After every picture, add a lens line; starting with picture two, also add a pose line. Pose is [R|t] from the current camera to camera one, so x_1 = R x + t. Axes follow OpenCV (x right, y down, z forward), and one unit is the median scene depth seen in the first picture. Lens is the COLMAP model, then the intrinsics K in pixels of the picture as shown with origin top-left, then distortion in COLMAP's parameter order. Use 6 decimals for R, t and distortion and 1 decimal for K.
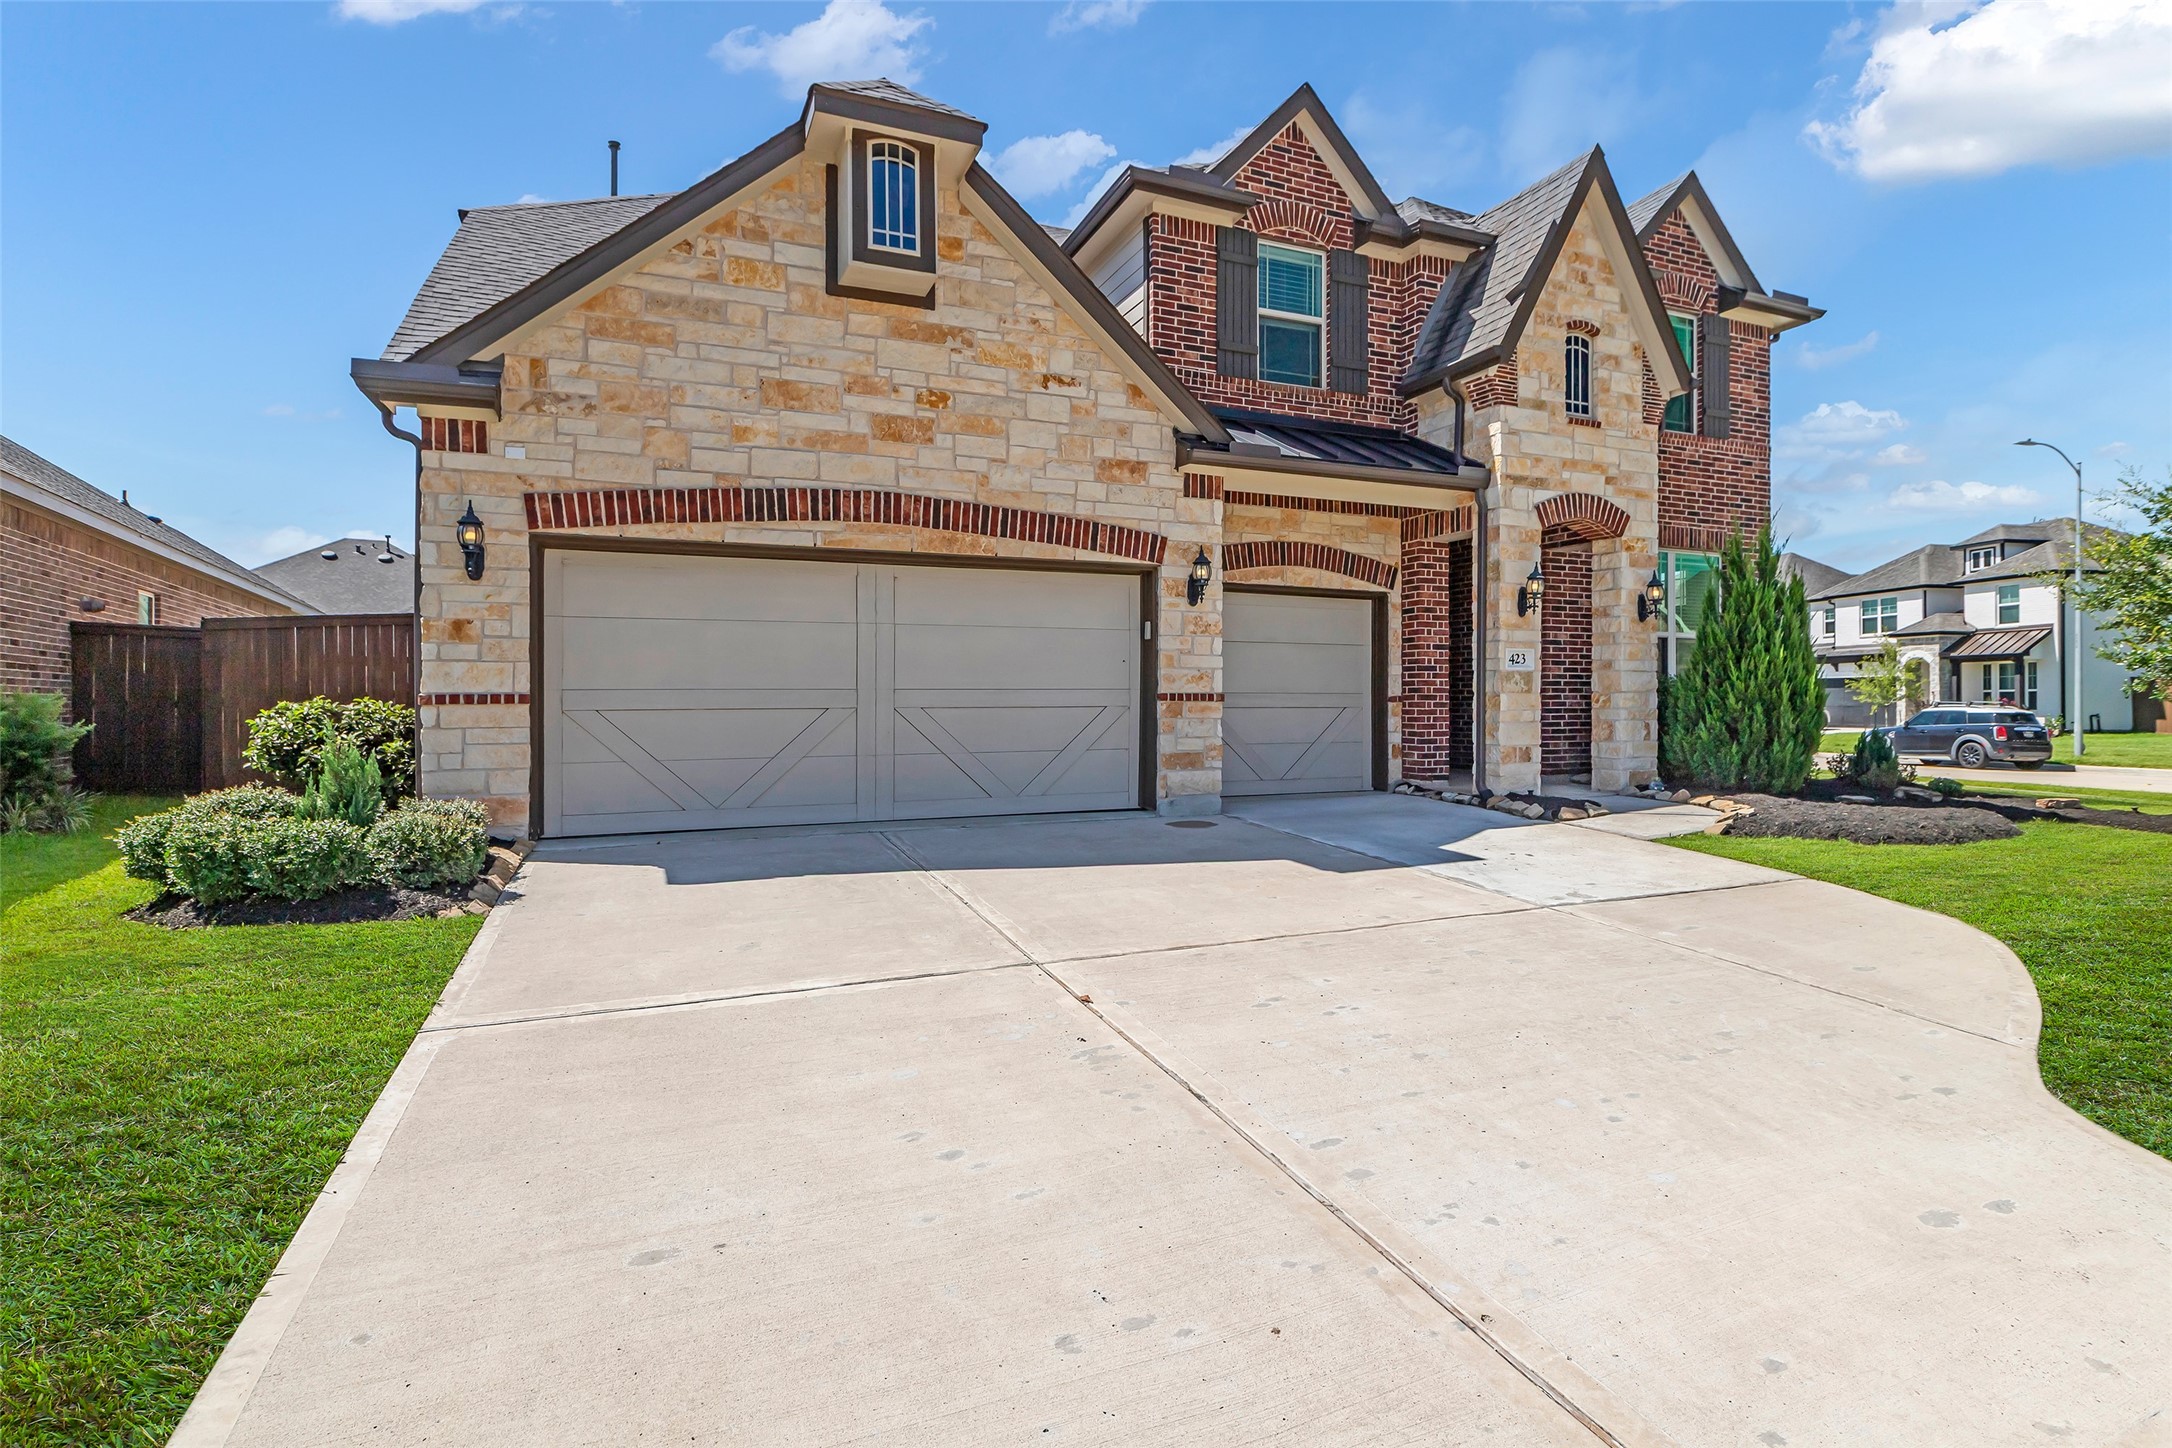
lens RADIAL K [[1100.2, 0, 1084.8], [0, 1100.2, 707.2], [0, 0, 1]] dist [-0.031896, -0.002179]
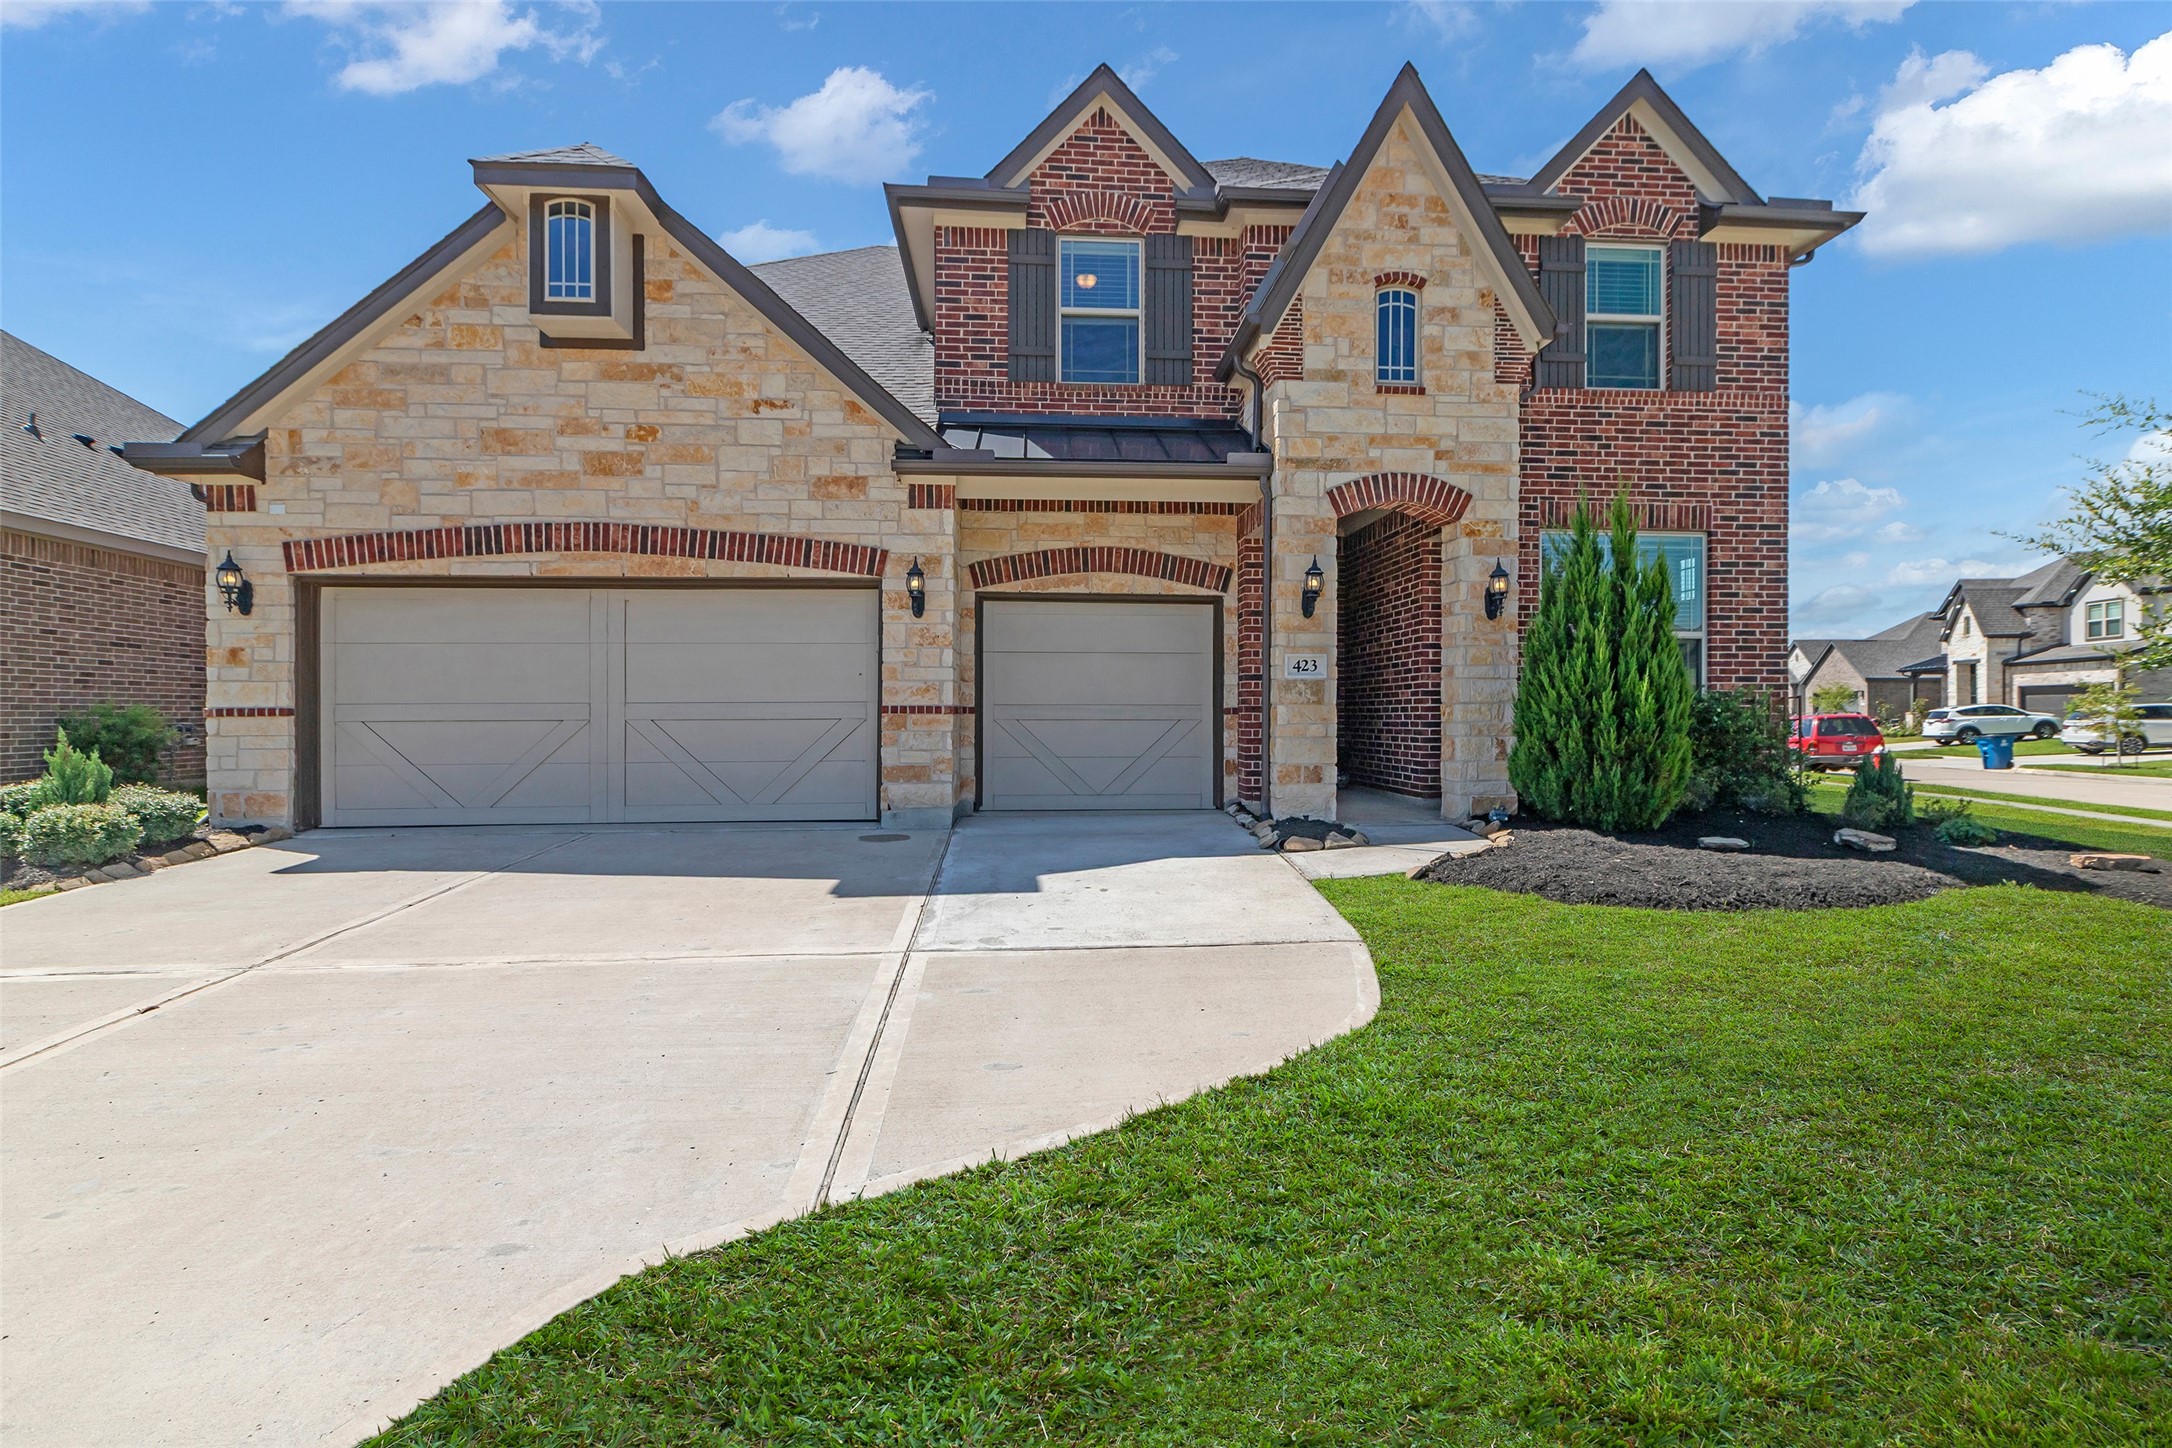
lens RADIAL K [[1003.4, 0, 1097.6], [0, 1003.4, 721.6], [0, 0, 1]] dist [-0.019281, 0.002181]
pose [[0.945365, 0.002737, -0.326003, 0.543467], [-0.002002, 0.999995, 0.002591, -0.001176], [0.326008, -0.001796, 0.945365, 0.196087]]
